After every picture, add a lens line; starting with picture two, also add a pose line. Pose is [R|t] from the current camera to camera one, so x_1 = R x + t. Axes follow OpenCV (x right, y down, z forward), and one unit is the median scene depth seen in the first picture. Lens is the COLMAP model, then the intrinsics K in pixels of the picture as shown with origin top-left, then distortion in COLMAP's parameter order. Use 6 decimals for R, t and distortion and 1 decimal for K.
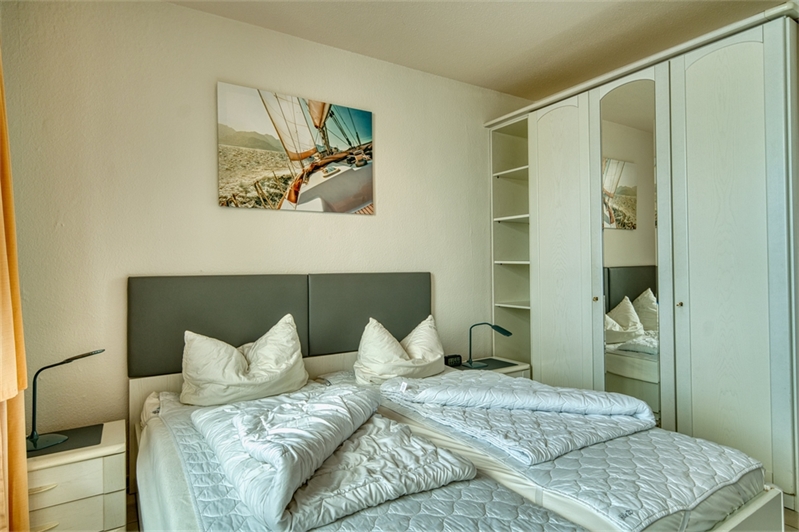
lens RADIAL K [[439.3, 0, 399.0], [0, 439.3, 264.0], [0, 0, 1]] dist [0.002234, 0.000684]
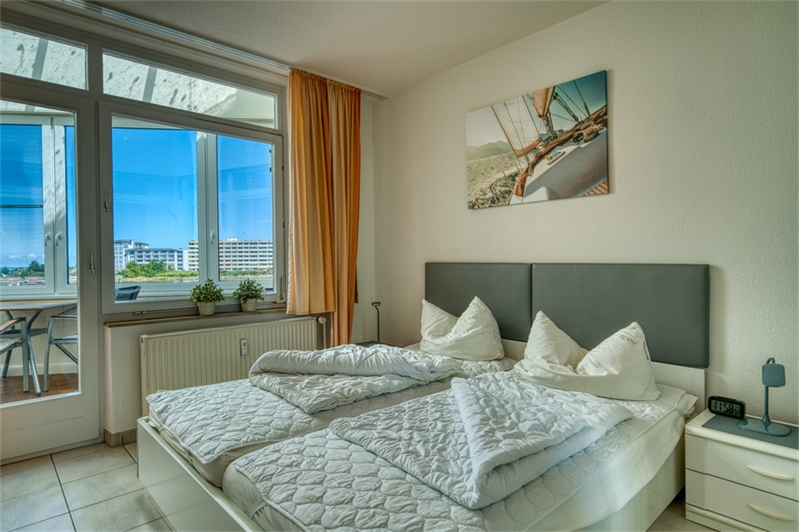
lens RADIAL K [[439.3, 0, 397.7], [0, 439.3, 264.9], [0, 0, 1]] dist [0.002234, 0.000684]
pose [[0.186853, 0.024182, -0.982090, 0.743514], [0.010287, 0.999594, 0.026570, -0.003695], [0.982334, -0.015067, 0.186529, 0.490002]]
